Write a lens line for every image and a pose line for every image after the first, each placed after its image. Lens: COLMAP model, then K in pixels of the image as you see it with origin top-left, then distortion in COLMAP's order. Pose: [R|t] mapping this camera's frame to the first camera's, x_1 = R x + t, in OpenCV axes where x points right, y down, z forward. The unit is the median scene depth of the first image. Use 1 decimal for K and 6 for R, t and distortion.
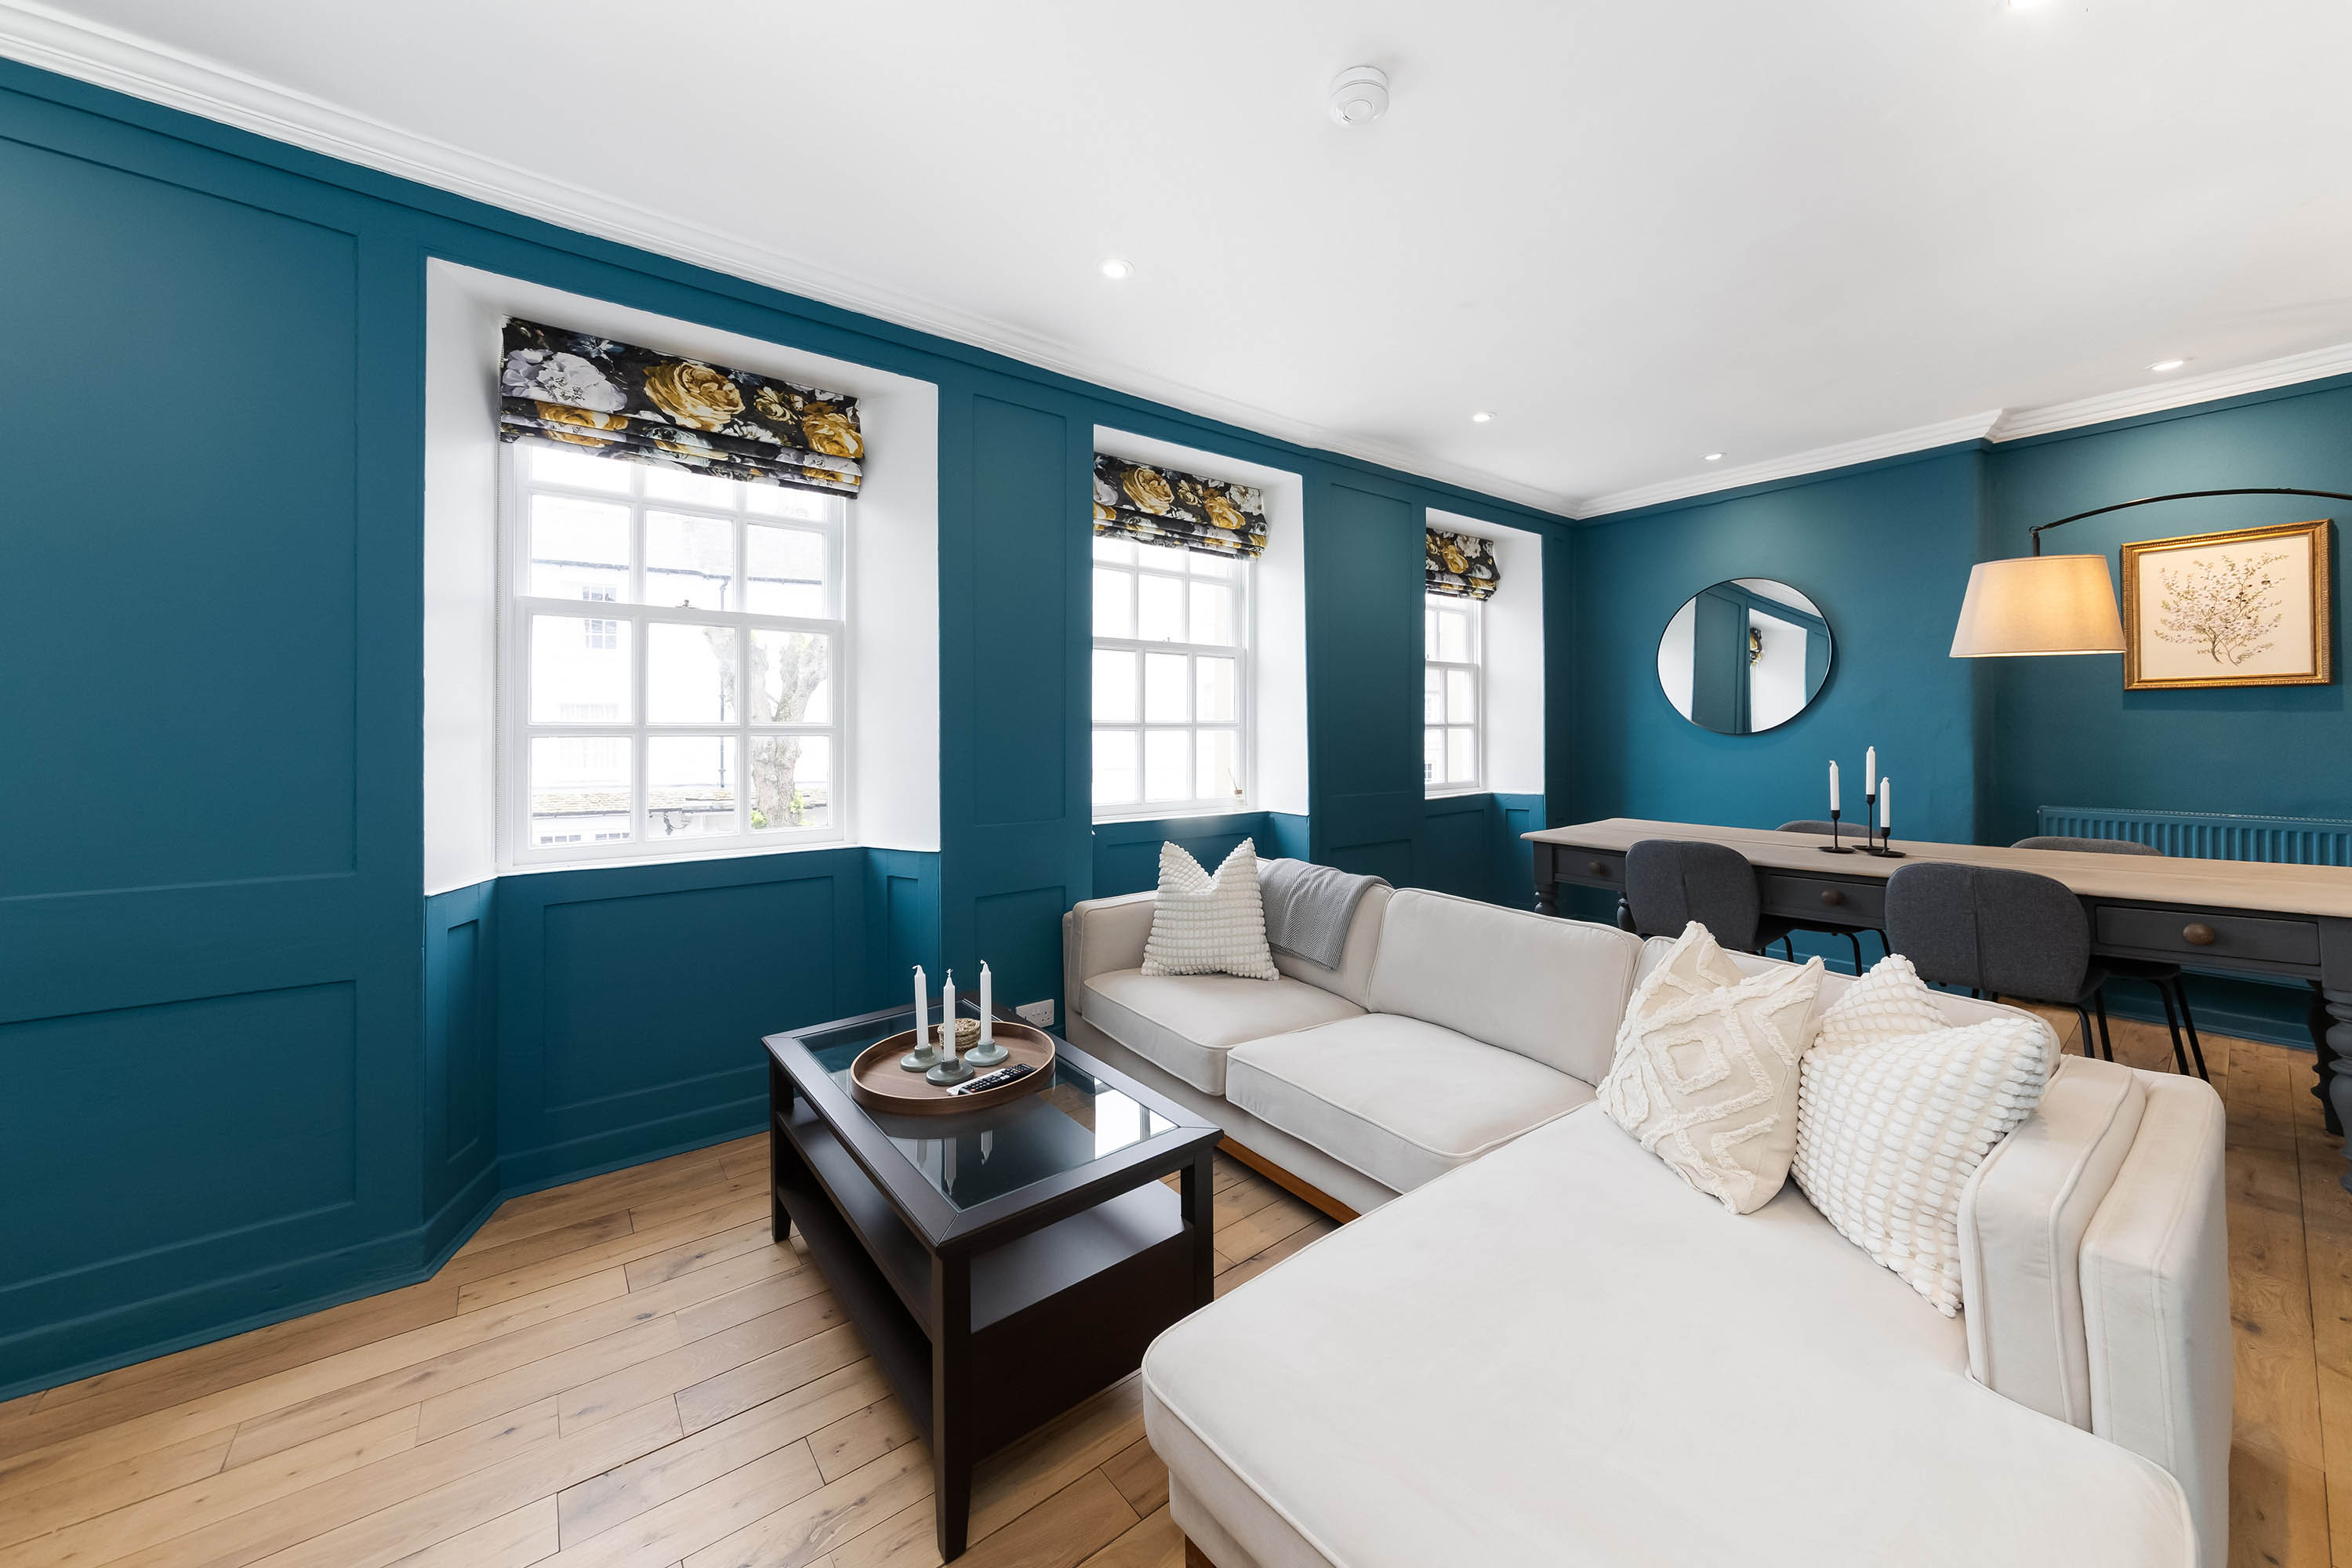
lens RADIAL K [[839.7, 0, 1194.1], [0, 839.7, 729.5], [0, 0, 1]] dist [-0.000518, 0.000173]
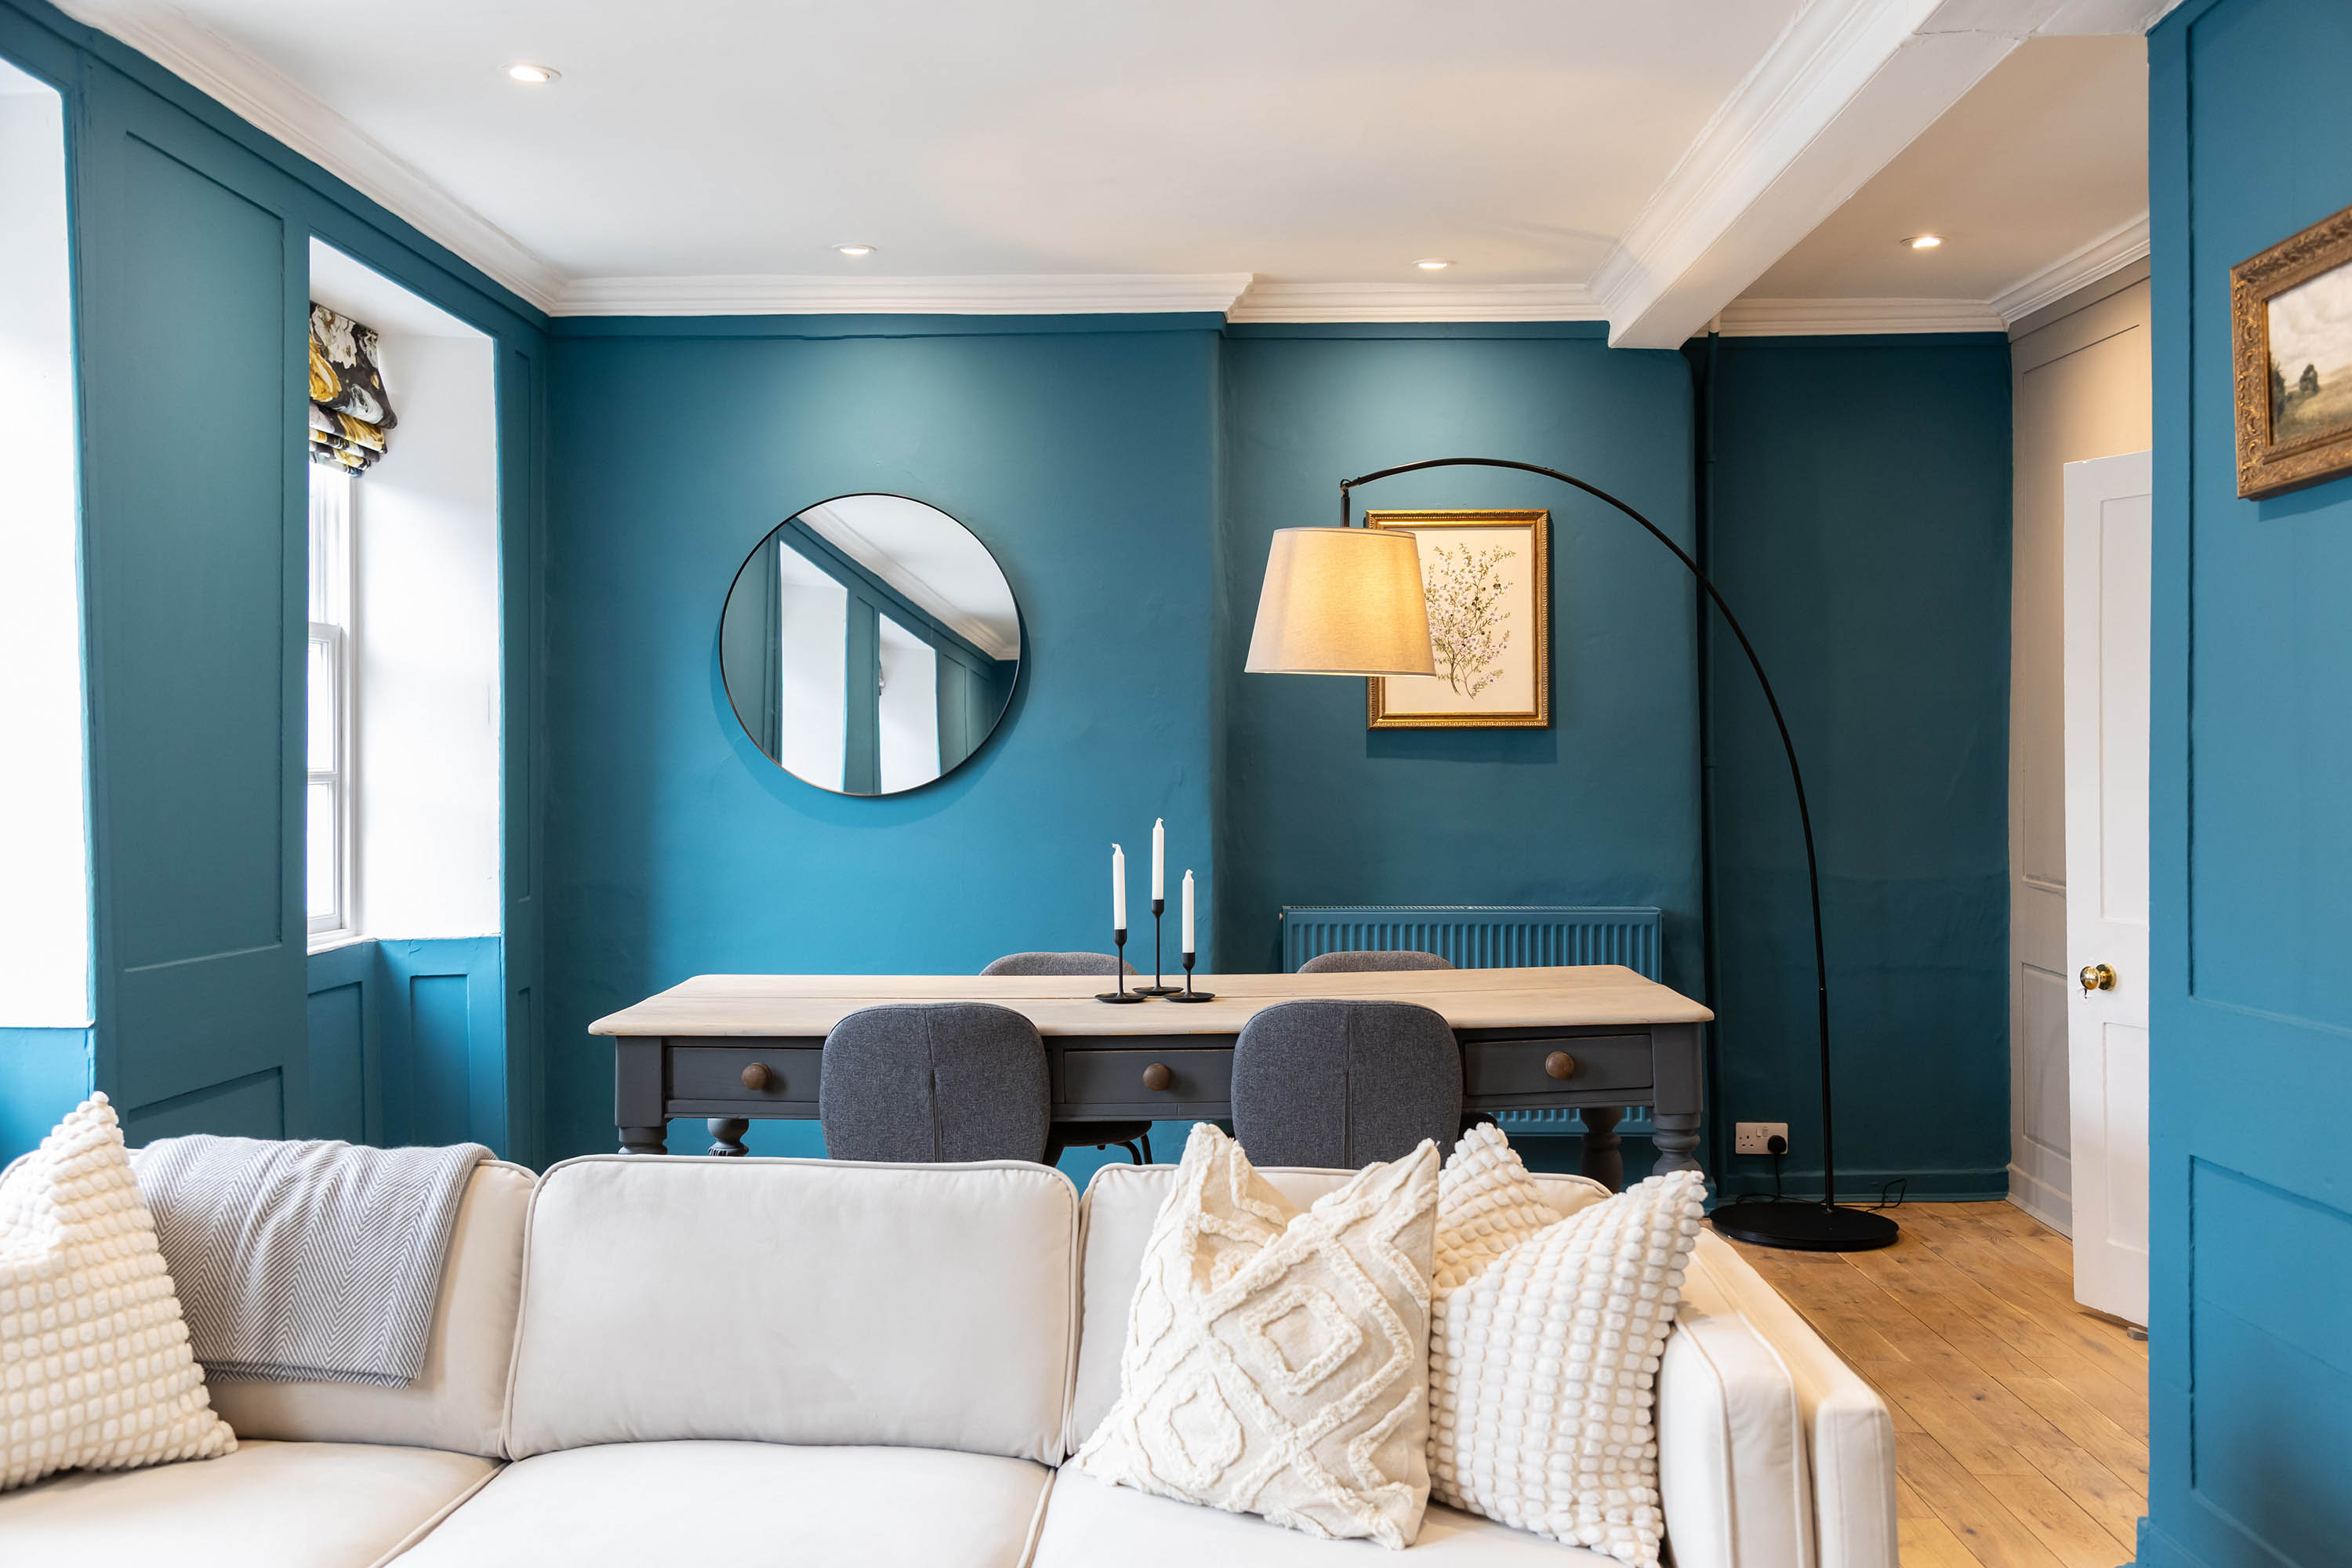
lens RADIAL K [[2125.2, 0, 1176.0], [0, 2125.2, 784.0], [0, 0, 1]] dist [0.045094, -0.007479]
pose [[0.635904, -0.001146, 0.771767, -0.341333], [-0.001146, 0.999996, 0.002429, -0.007781], [-0.771767, -0.002429, 0.635900, 0.040931]]
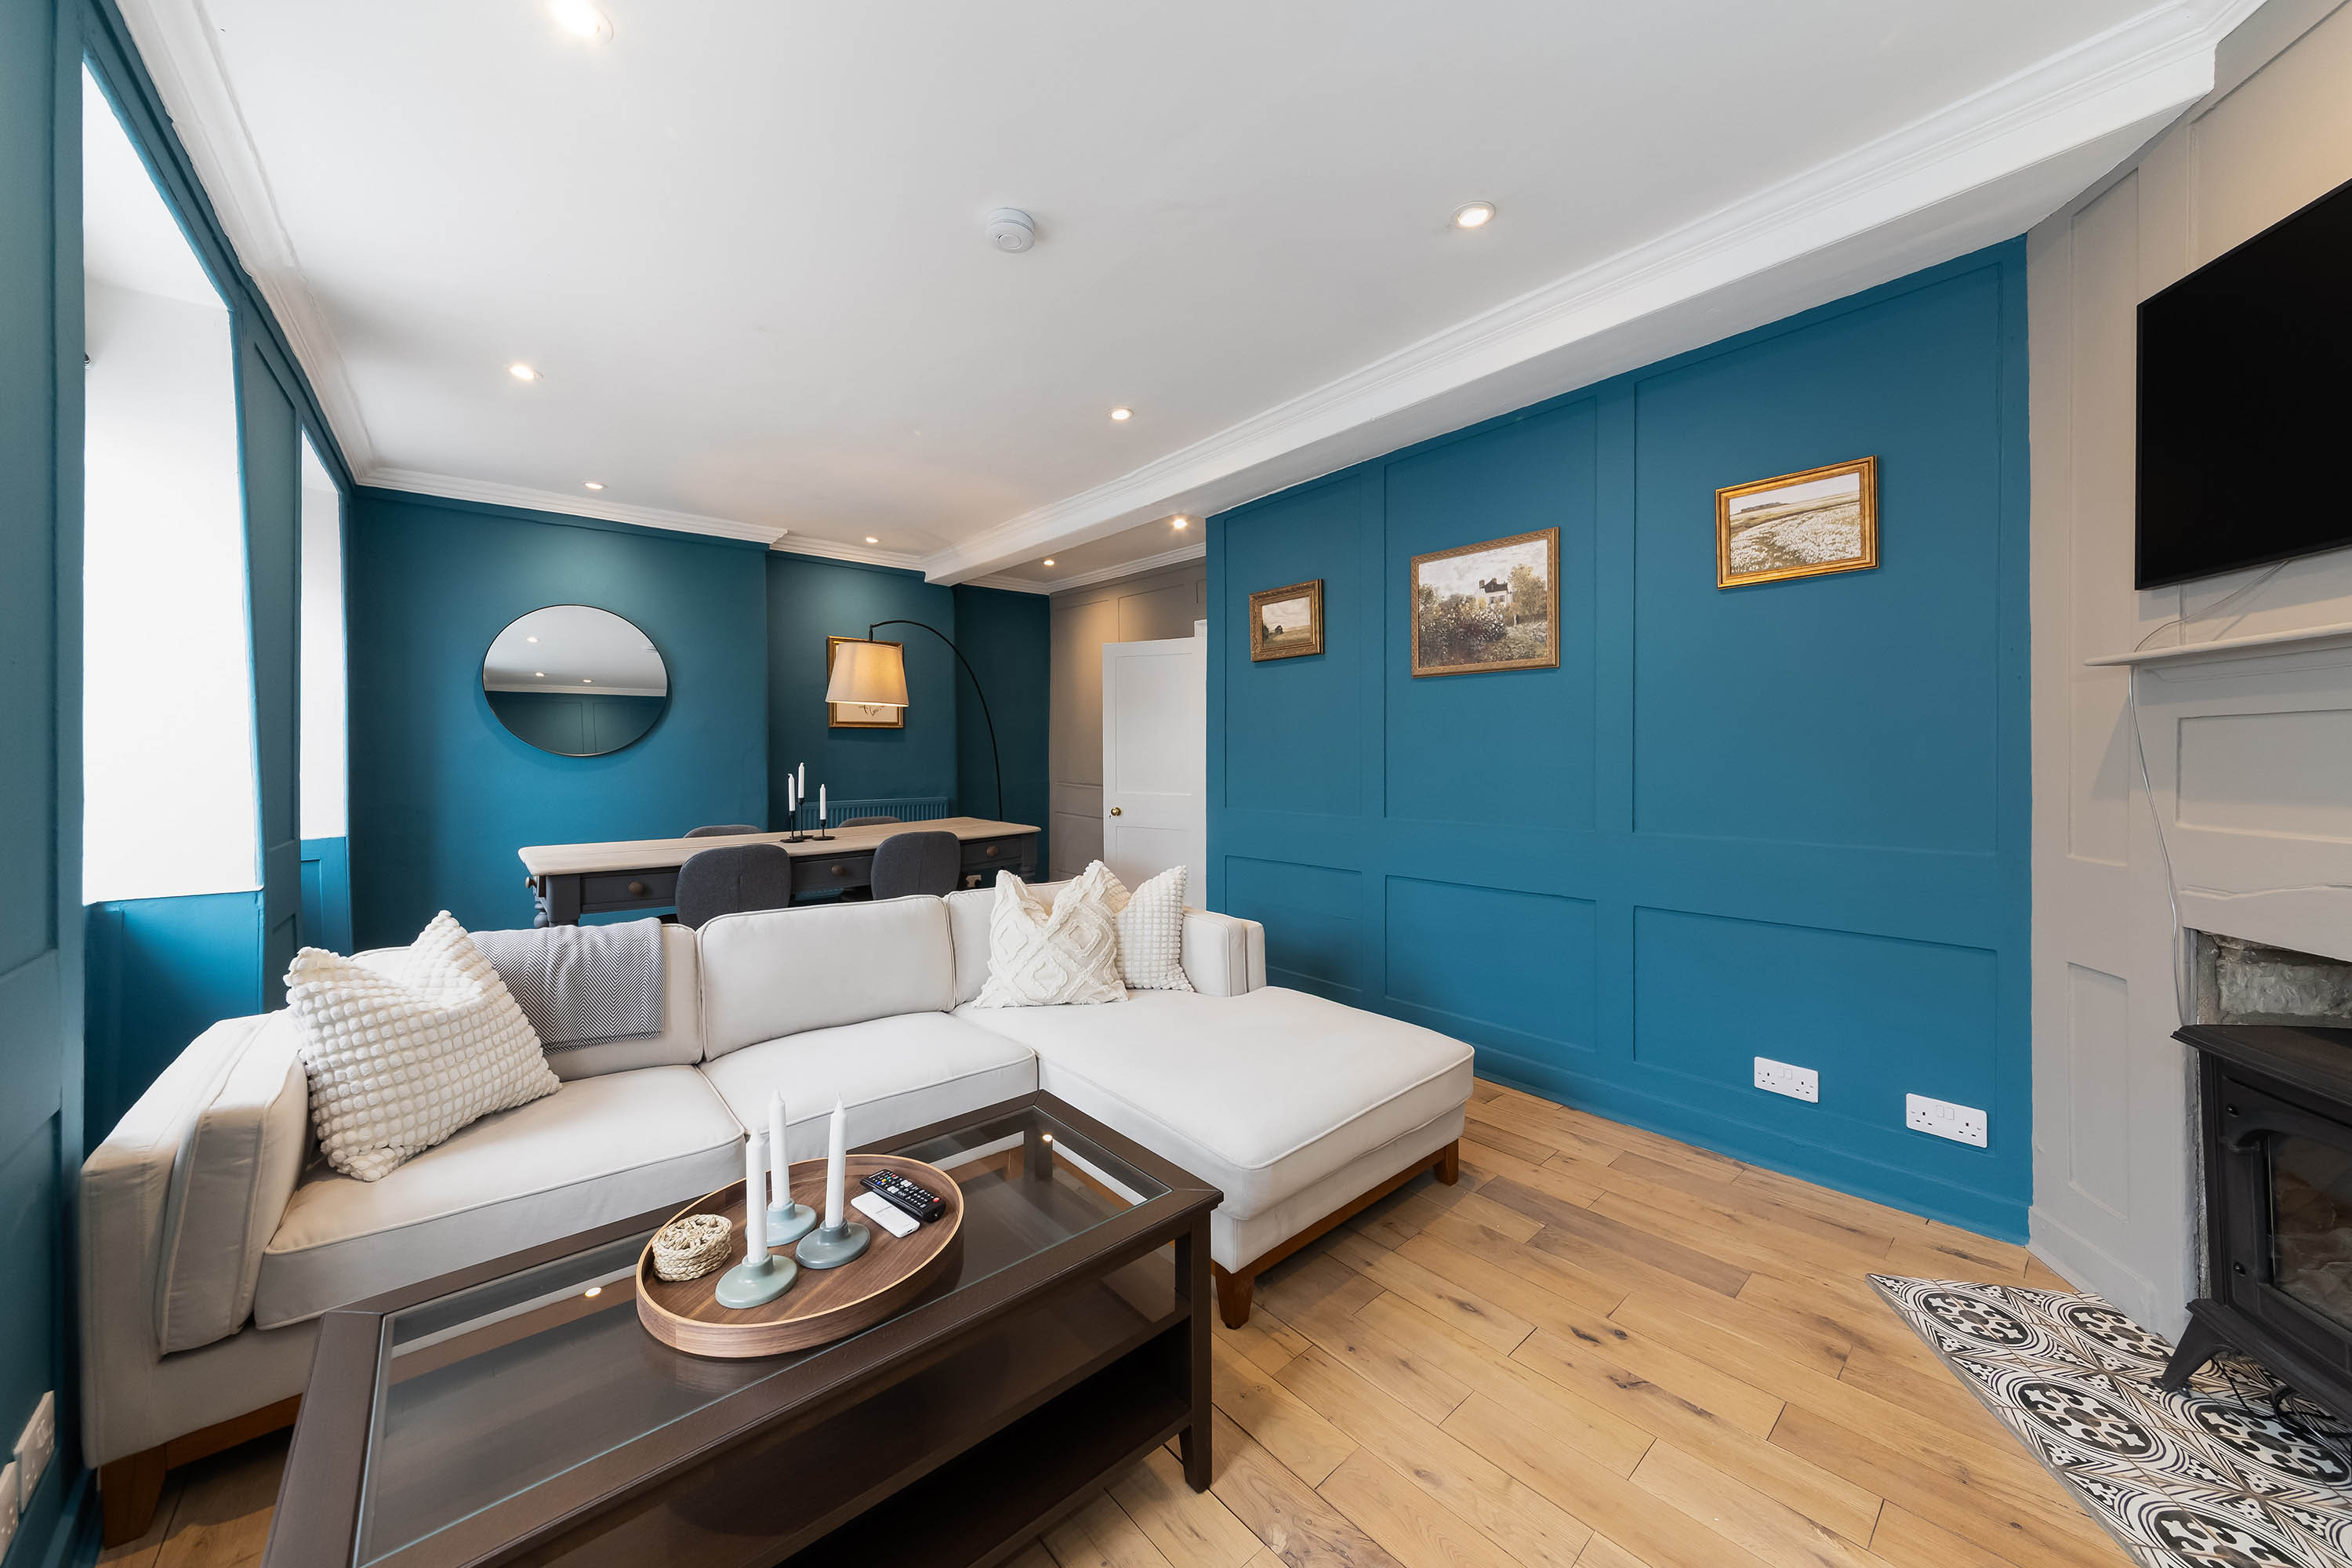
lens RADIAL K [[832.4, 0, 1181.8], [0, 832.4, 754.2], [0, 0, 1]] dist [-0.000875, -0.000124]
pose [[-0.042169, 0.002572, 0.999107, -0.574033], [0.004387, 0.999988, -0.002389, 0.012009], [-0.999101, 0.004282, -0.042180, 0.443066]]
